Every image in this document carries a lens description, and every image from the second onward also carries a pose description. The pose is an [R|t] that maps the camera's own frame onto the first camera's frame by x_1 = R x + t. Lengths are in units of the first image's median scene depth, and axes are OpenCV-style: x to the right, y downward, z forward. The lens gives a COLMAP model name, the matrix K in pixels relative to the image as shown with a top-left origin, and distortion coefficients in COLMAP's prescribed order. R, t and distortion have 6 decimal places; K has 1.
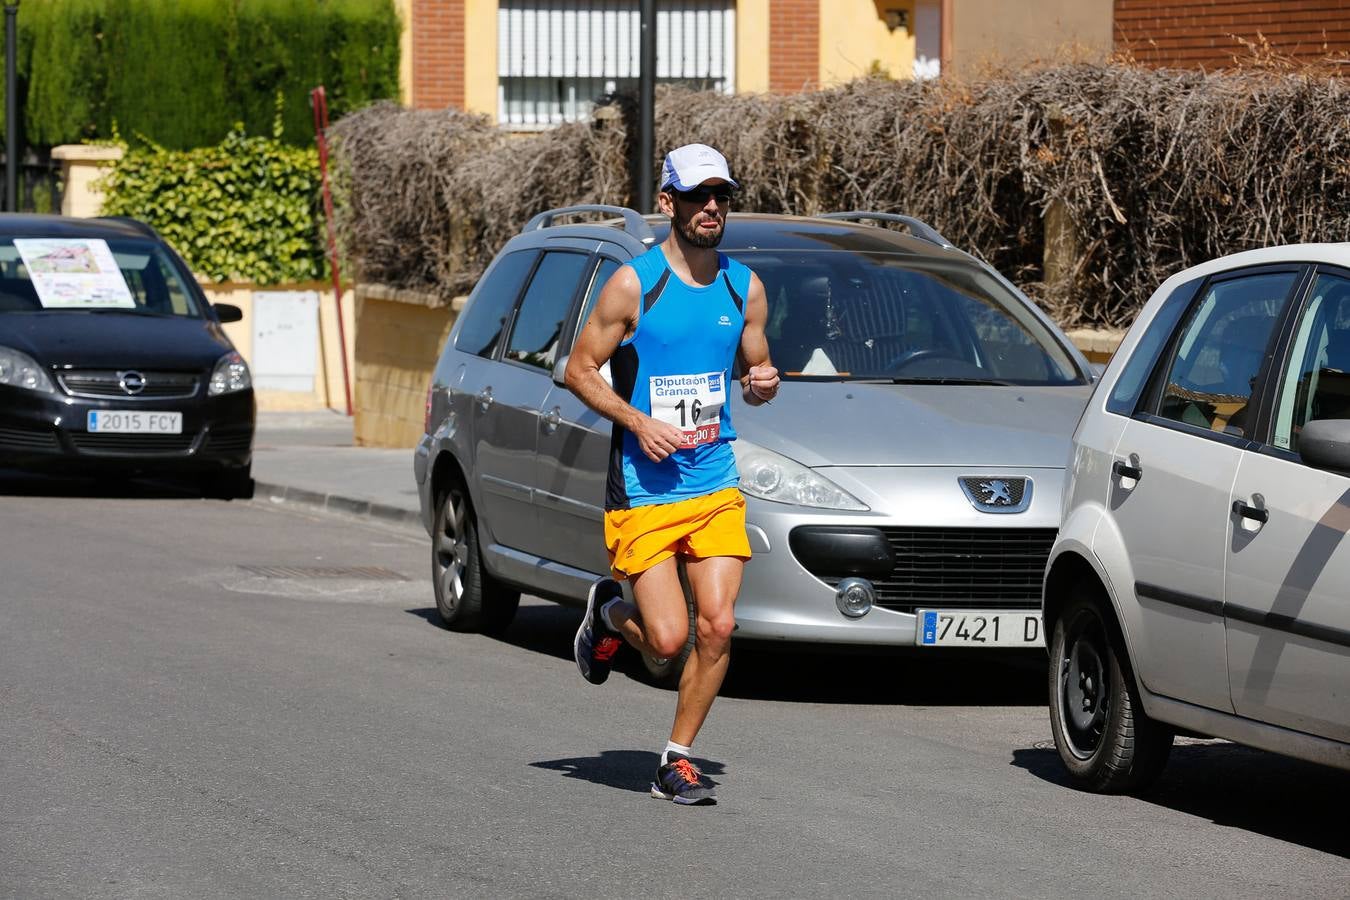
lens RADIAL K [[5911.7, 0, 678.4], [0, 5911.7, 412.4], [0, 0, 1]] dist [0.719528, 1.833882]
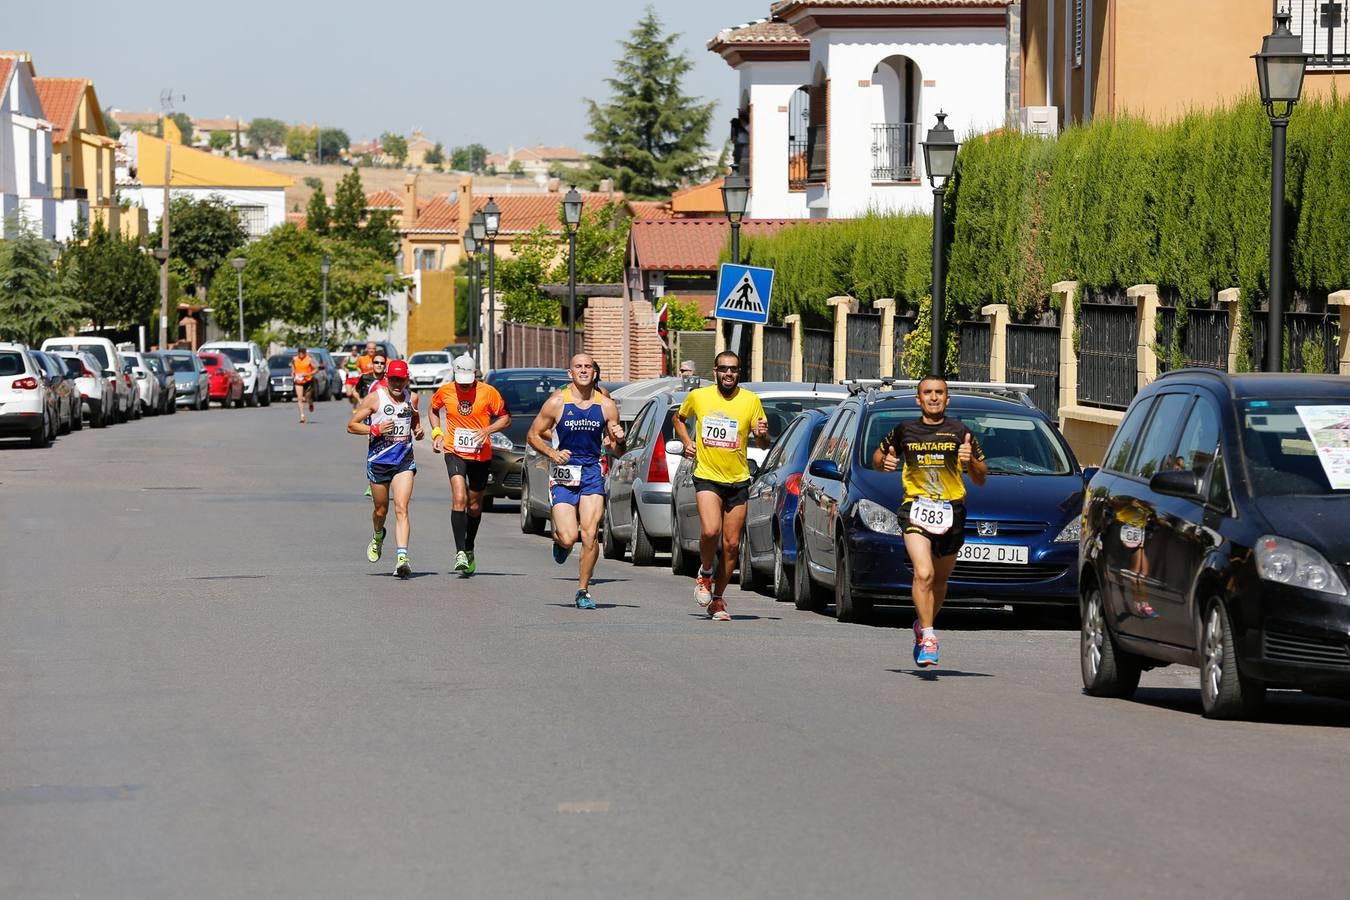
lens RADIAL K [[7461.9, 0, 625.7], [0, 7461.9, 451.4], [0, 0, 1]] dist [1.277499, 17.599110]
pose [[0.981821, 0.004407, -0.189760, -0.005793], [-0.008827, 0.999709, -0.022455, 0.000818], [0.189605, 0.023722, 0.981574, -0.016406]]
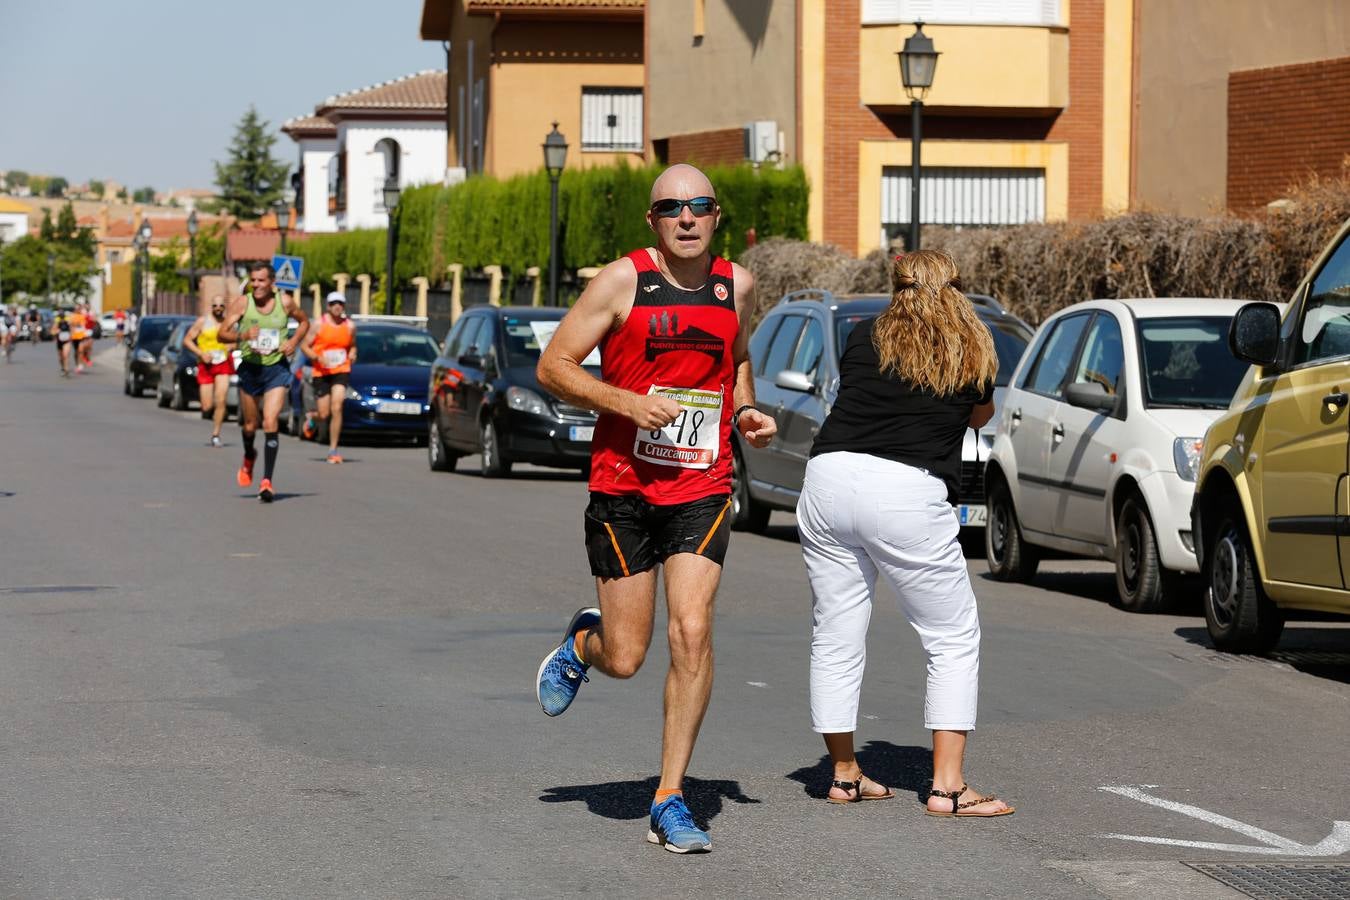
lens RADIAL K [[4742.9, 0, 671.3], [0, 4742.9, 451.1], [0, 0, 1]] dist [0.129289, -0.147207]
pose [[0.994748, 0.009228, -0.101937, 0.050038], [-0.010229, 0.999904, -0.009299, 0.015187], [0.101842, 0.010293, 0.994747, -0.233635]]
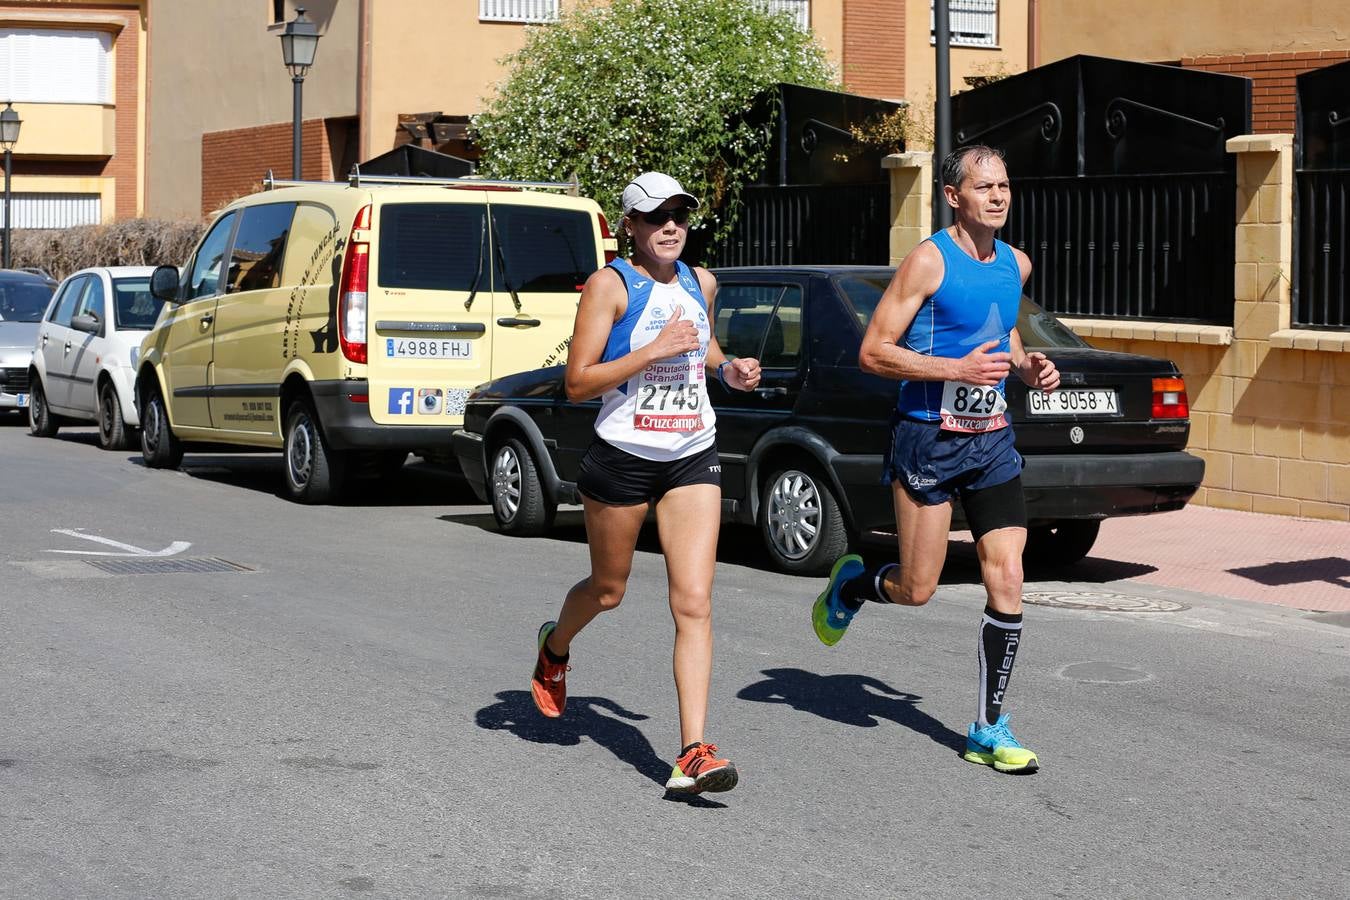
lens RADIAL K [[2734.7, 0, 627.4], [0, 2734.7, 455.3], [0, 0, 1]] dist [-0.249455, -0.154379]
pose [[0.982706, -0.008689, 0.184971, 0.020580], [0.003757, 0.999628, 0.026997, 0.007527], [-0.185137, -0.025835, 0.982373, -0.121186]]
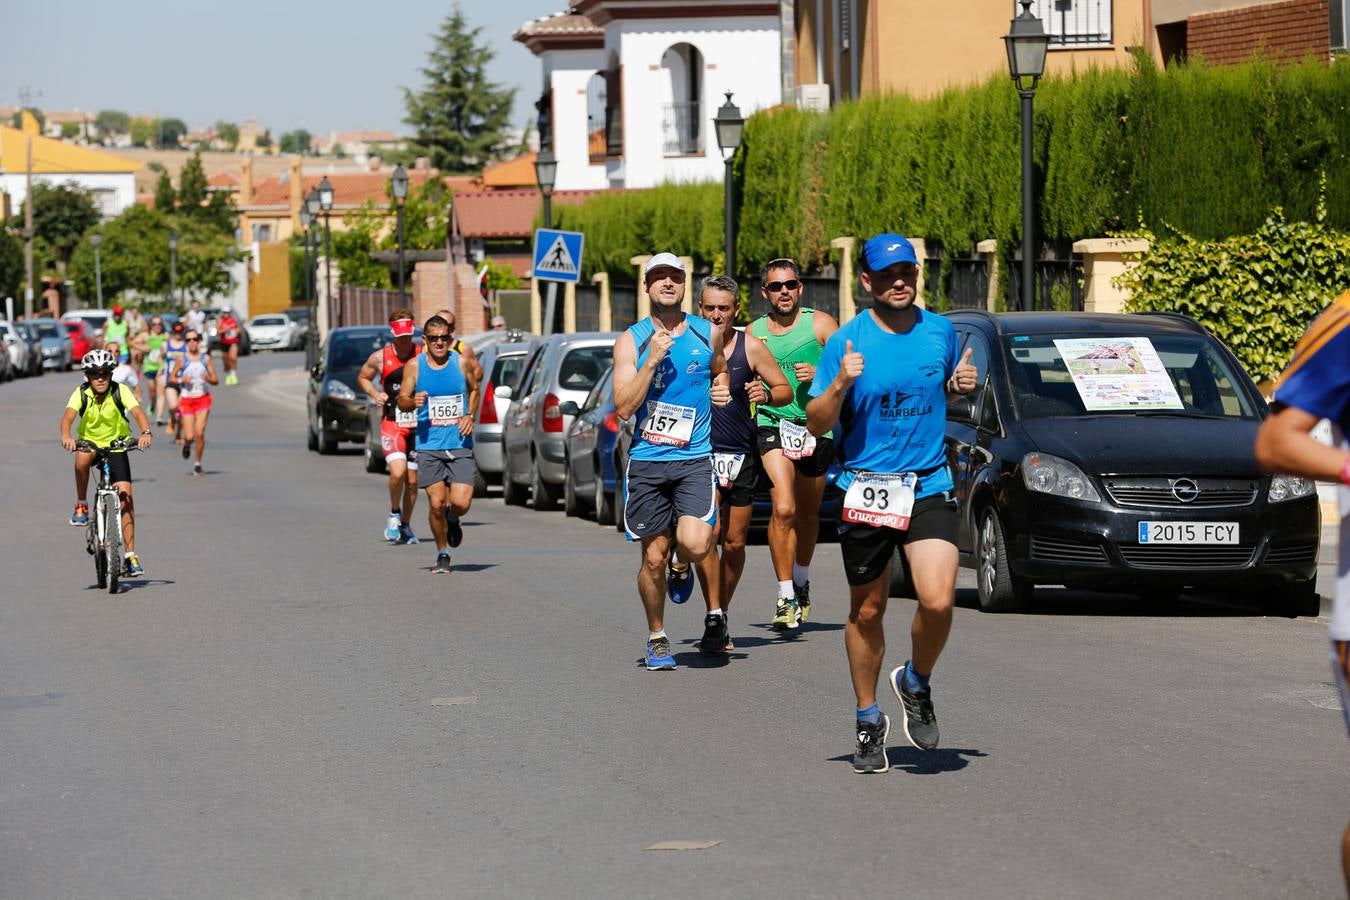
lens RADIAL K [[6683.7, 0, 637.5], [0, 6683.7, 444.1], [0, 0, 1]] dist [0.860943, 11.801130]
pose [[0.986819, -0.018846, -0.160730, -0.006584], [0.016532, 0.999740, -0.015722, 0.002396], [0.160984, 0.012857, 0.986873, -0.037055]]
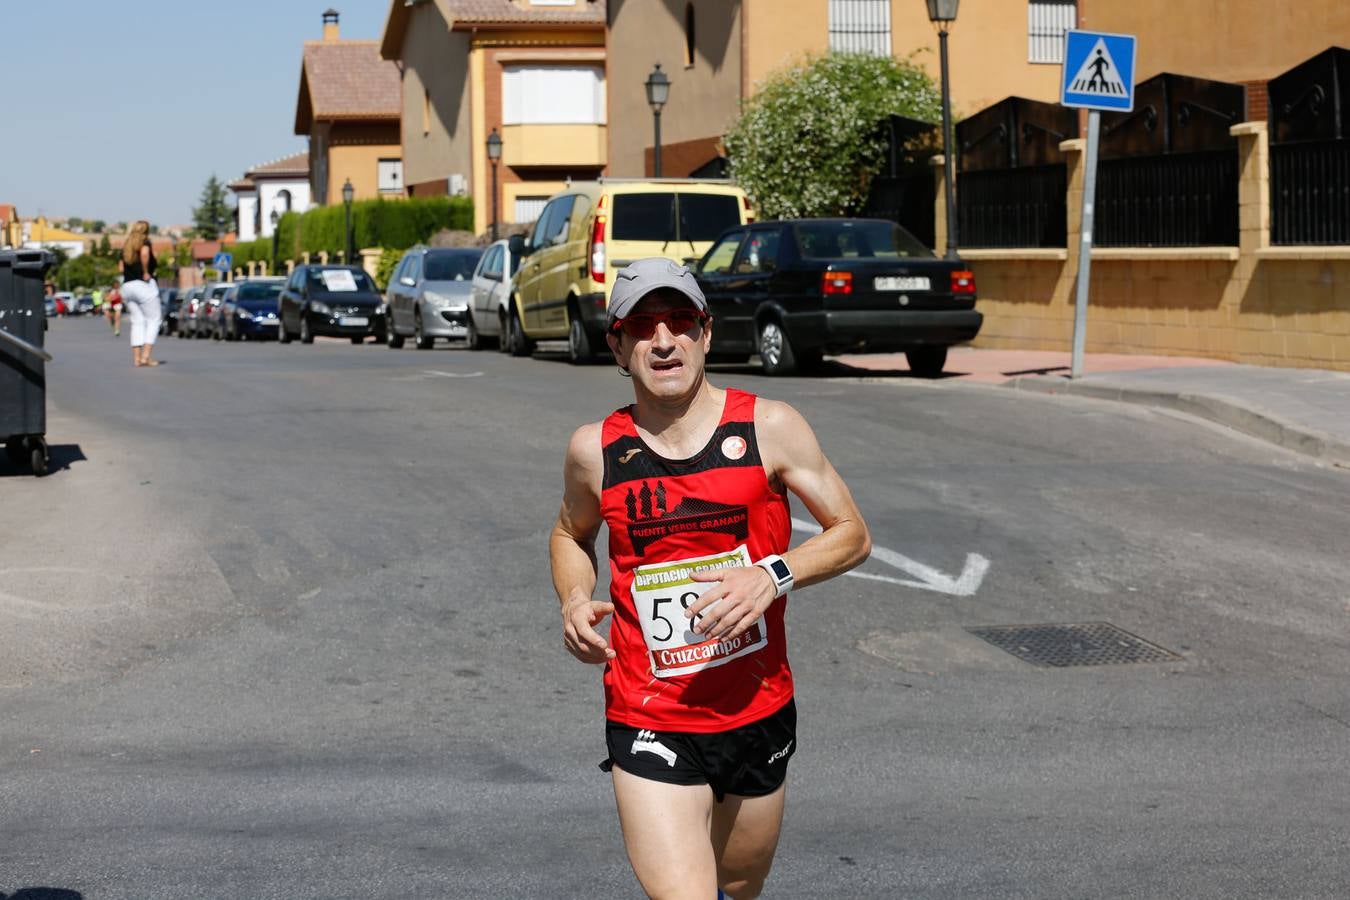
lens RADIAL K [[2878.6, 0, 654.5], [0, 2878.6, 450.9], [0, 0, 1]] dist [-0.291642, 0.268835]
pose [[0.999268, -0.016710, -0.034424, 0.110012], [0.017319, 0.999697, 0.017471, 0.041075], [0.034121, -0.018054, 0.999255, -0.541019]]
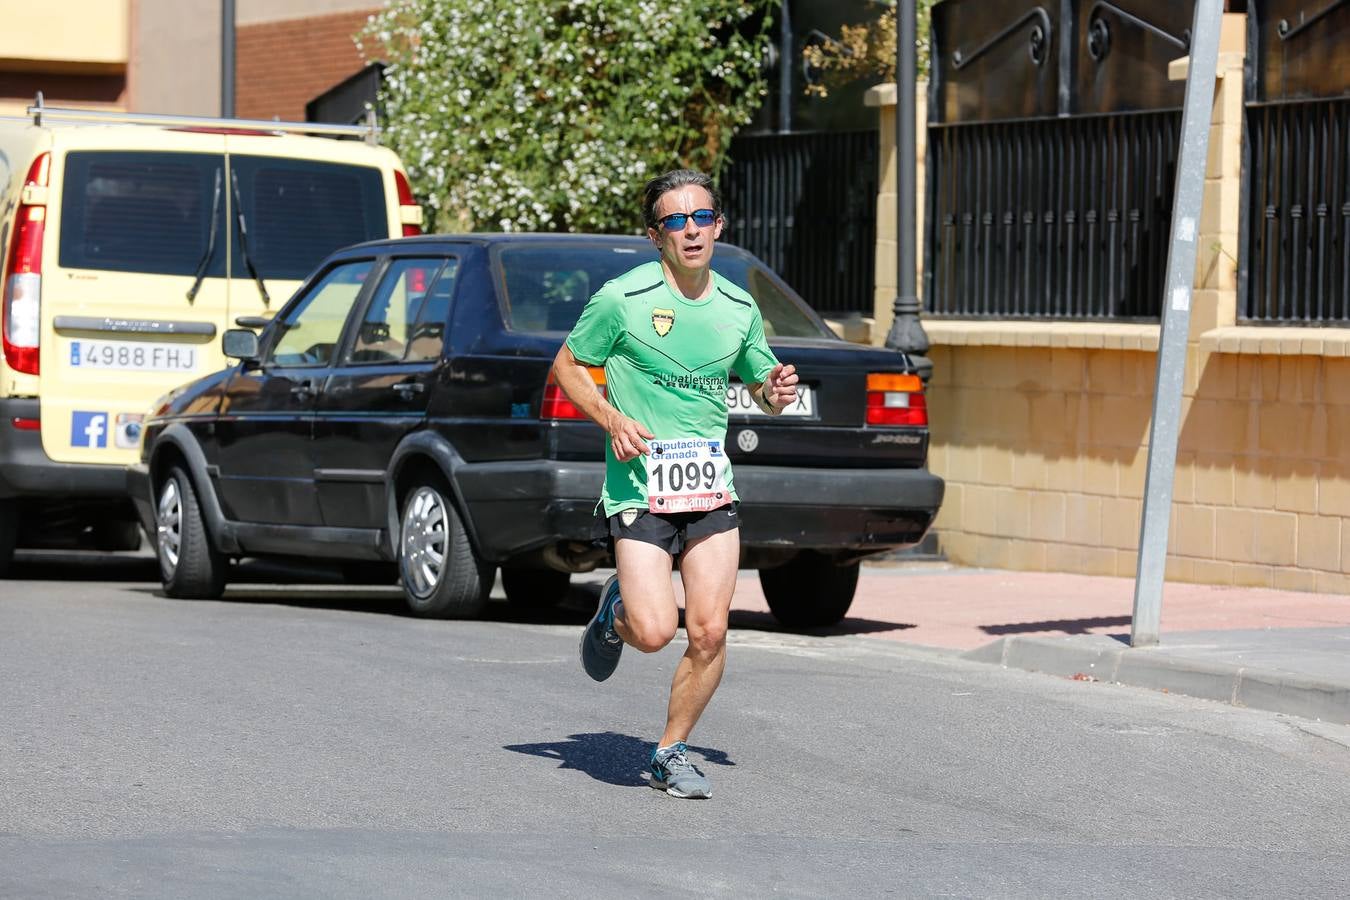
lens RADIAL K [[7625.3, 0, 674.6], [0, 7625.3, 453.6], [0, 0, 1]] dist [1.737578, 3.612544]
pose [[0.999868, 0.014042, 0.008146, 0.136361], [-0.013787, 0.999438, -0.030557, 0.042476], [-0.008570, 0.030440, 0.999500, -0.607911]]
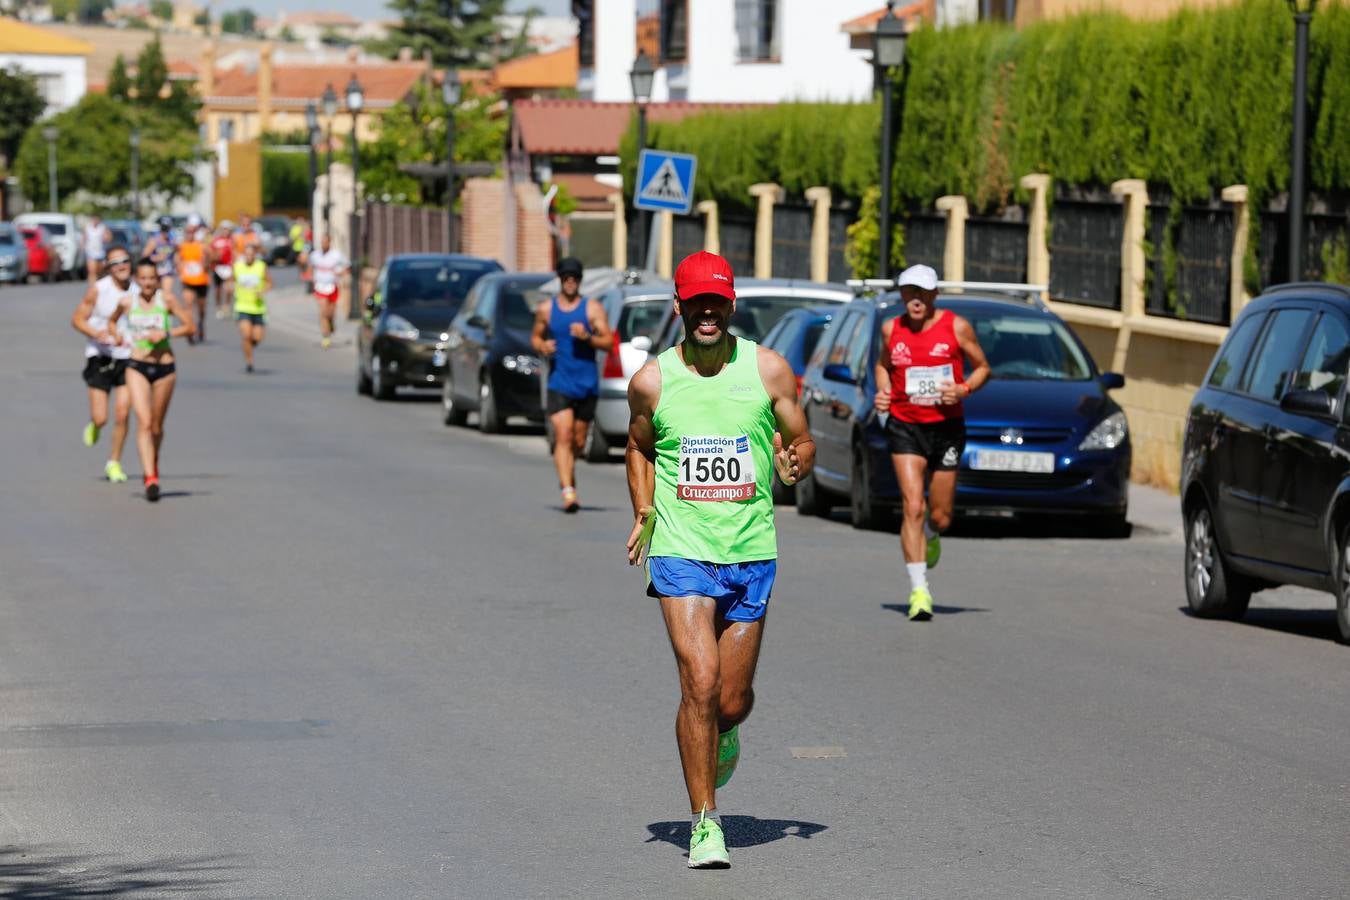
lens RADIAL K [[7491.0, 0, 673.8], [0, 7491.0, 450.3], [0, 0, 1]] dist [1.709514, -9.336469]
pose [[0.988844, 0.009488, -0.148650, -0.053719], [-0.010359, 0.999933, -0.005086, -0.005425], [0.148592, 0.006570, 0.988877, -0.002319]]
